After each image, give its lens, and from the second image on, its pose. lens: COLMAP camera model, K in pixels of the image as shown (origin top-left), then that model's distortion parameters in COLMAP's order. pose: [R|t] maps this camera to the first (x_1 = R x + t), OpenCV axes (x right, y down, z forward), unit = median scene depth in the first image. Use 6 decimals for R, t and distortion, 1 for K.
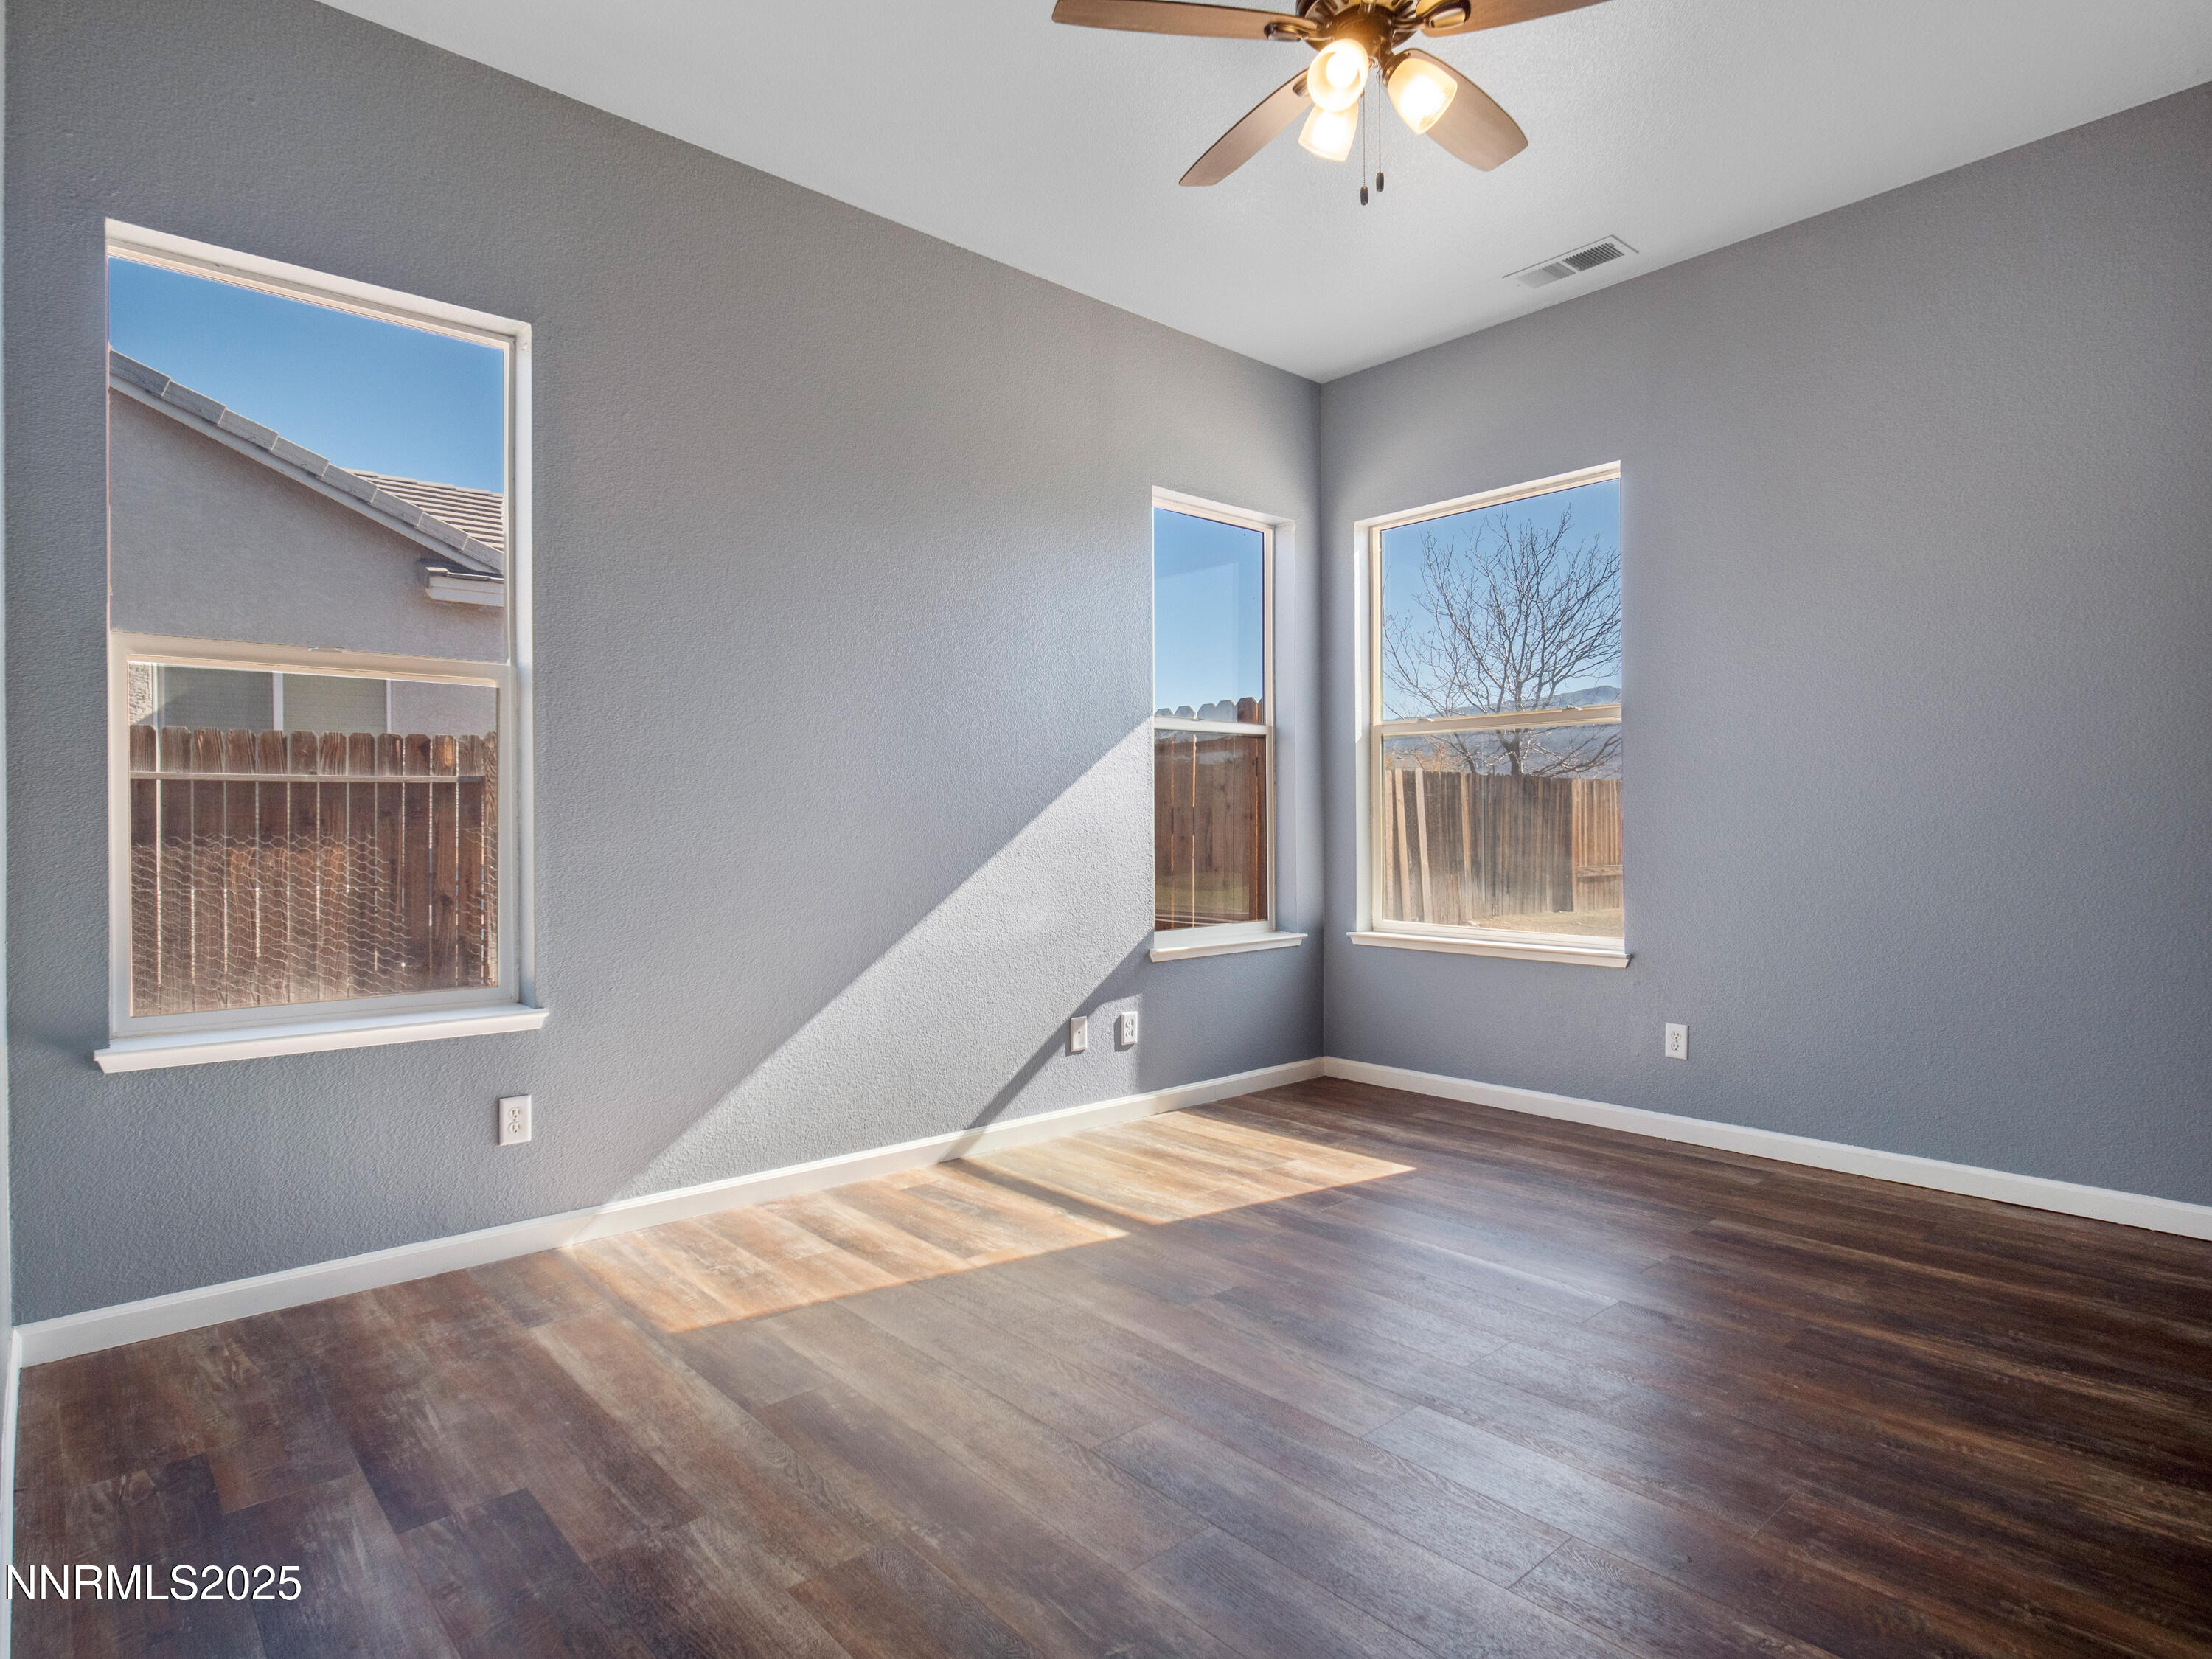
lens RADIAL K [[1206.0, 0, 1092.3], [0, 1206.0, 825.3], [0, 0, 1]] dist [-0.004397, -0.001962]
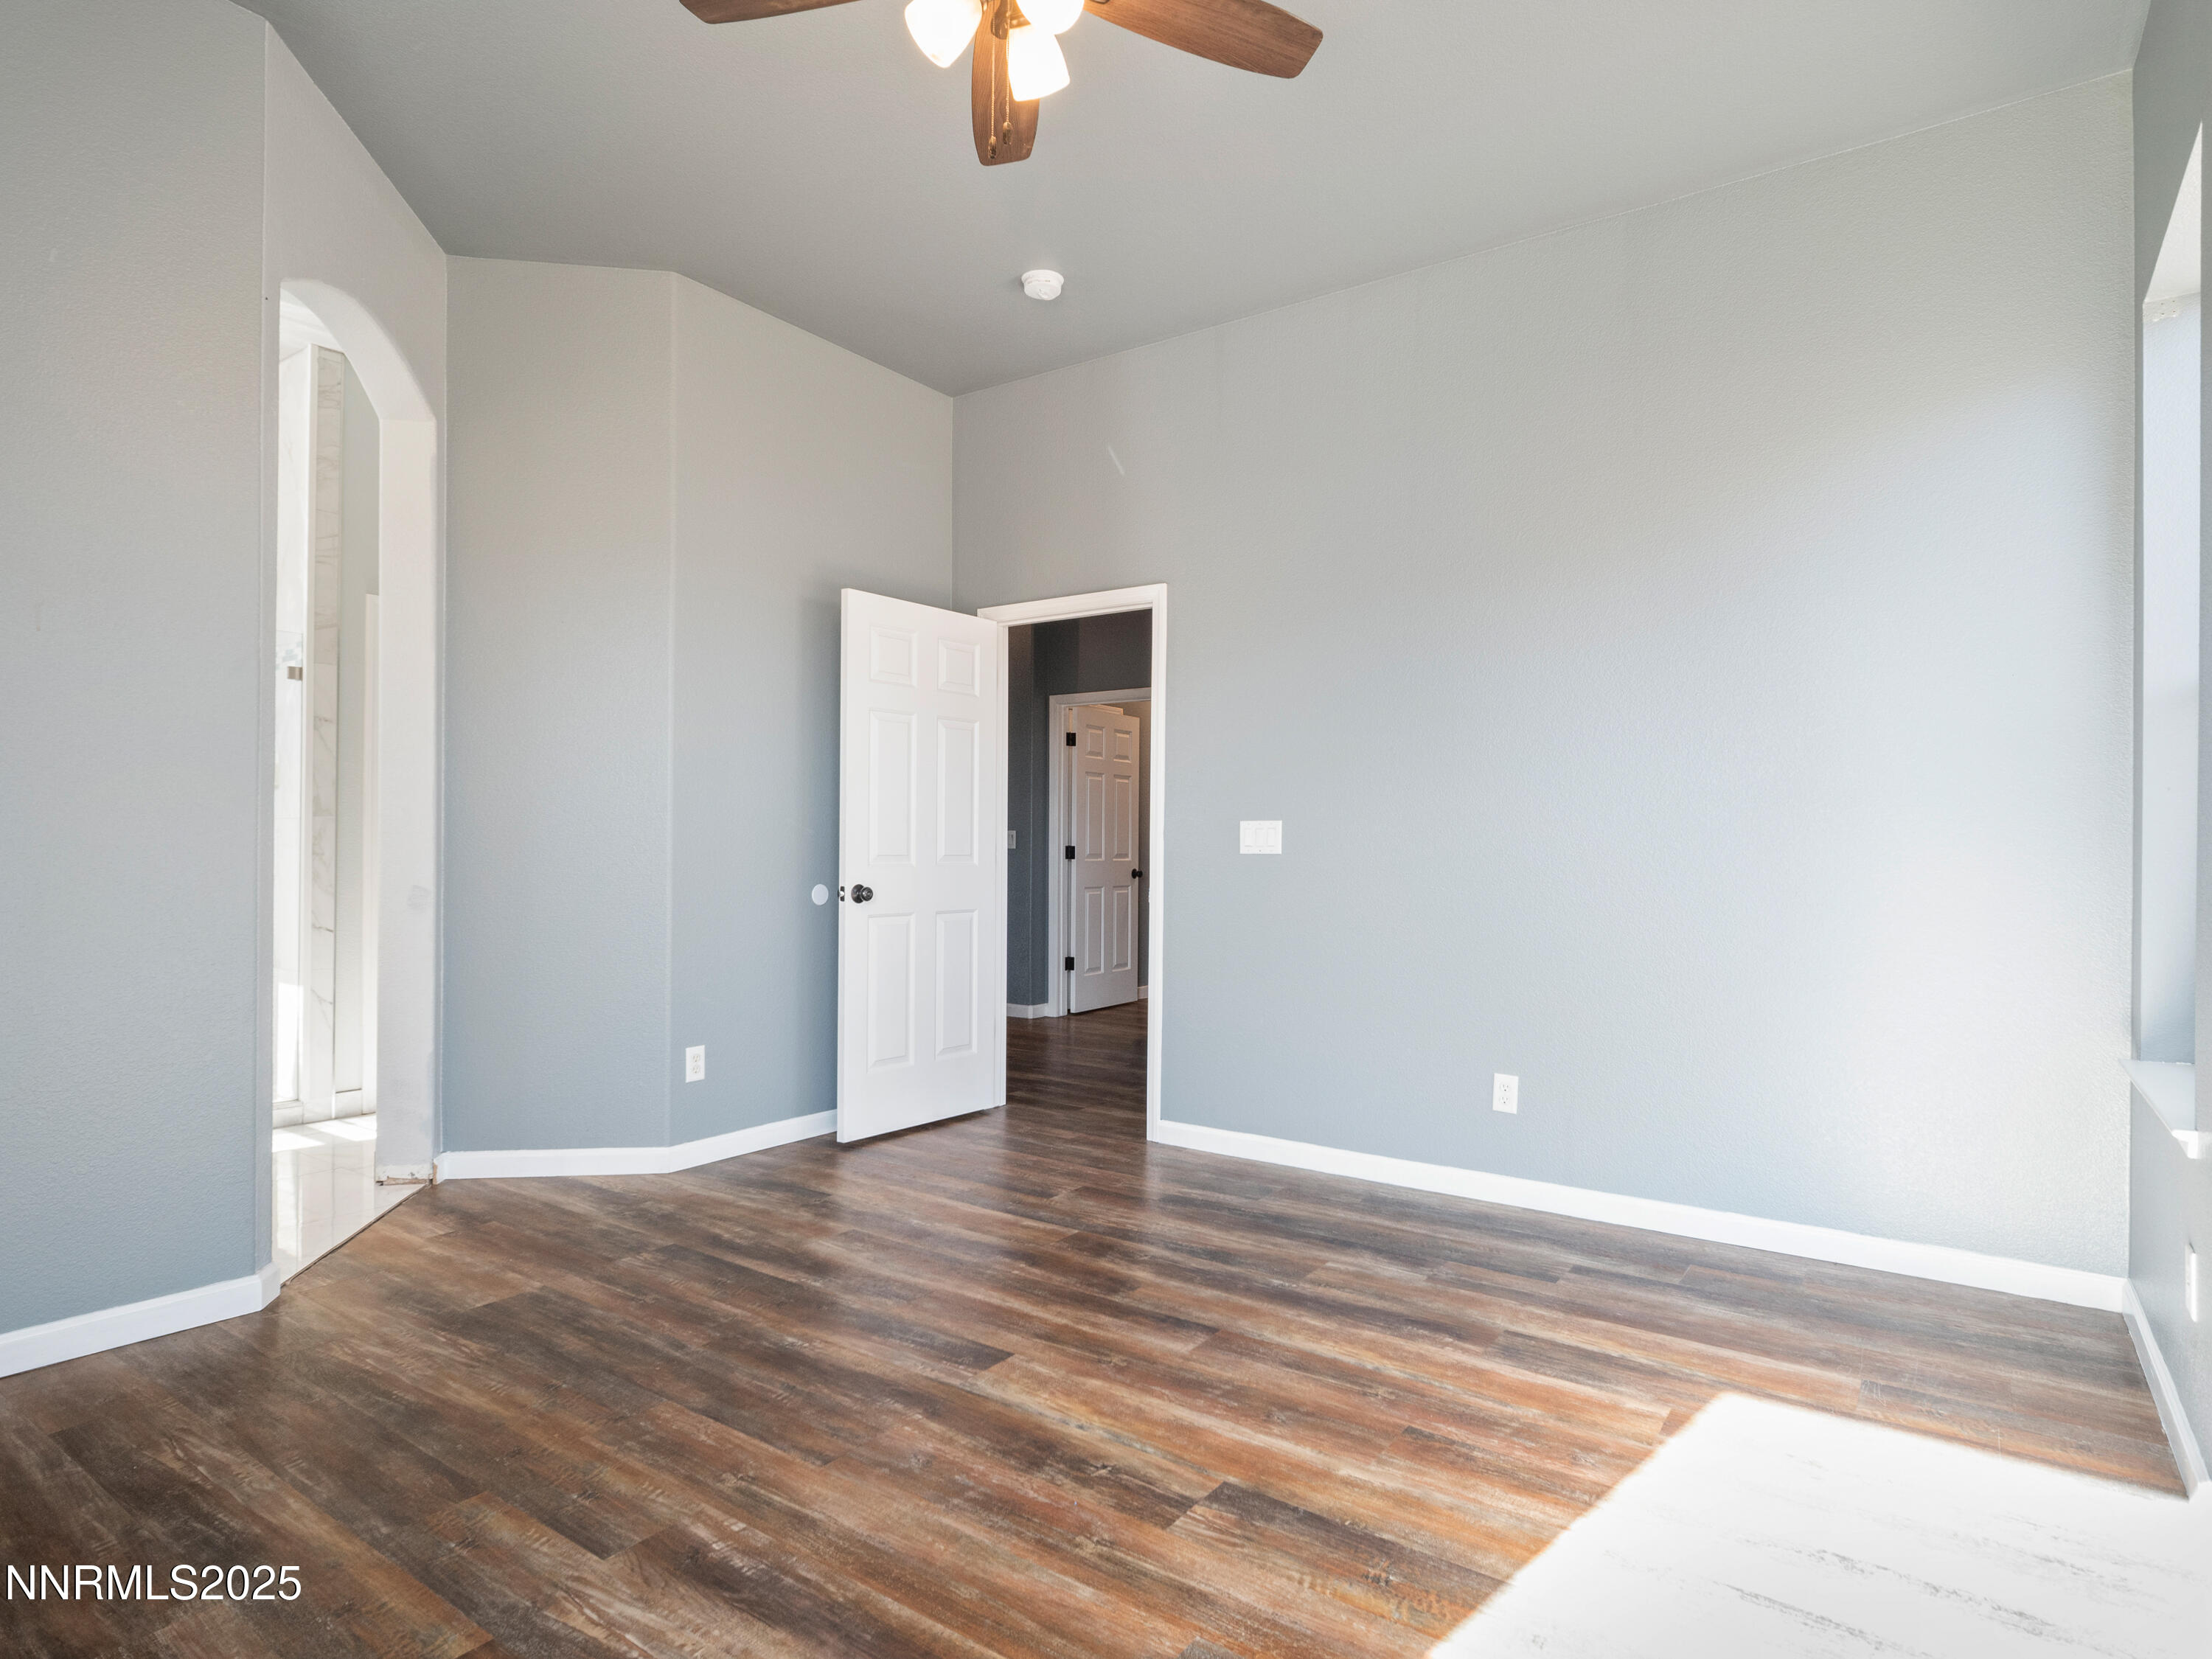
lens RADIAL K [[1206.0, 0, 1092.3], [0, 1206.0, 825.3], [0, 0, 1]] dist [-0.004397, -0.001962]
pose [[-0.974551, -0.011978, -0.223844, 0.391228], [-0.007416, 0.999748, -0.021206, 0.002292], [0.224042, -0.019007, -0.974394, 2.033677]]
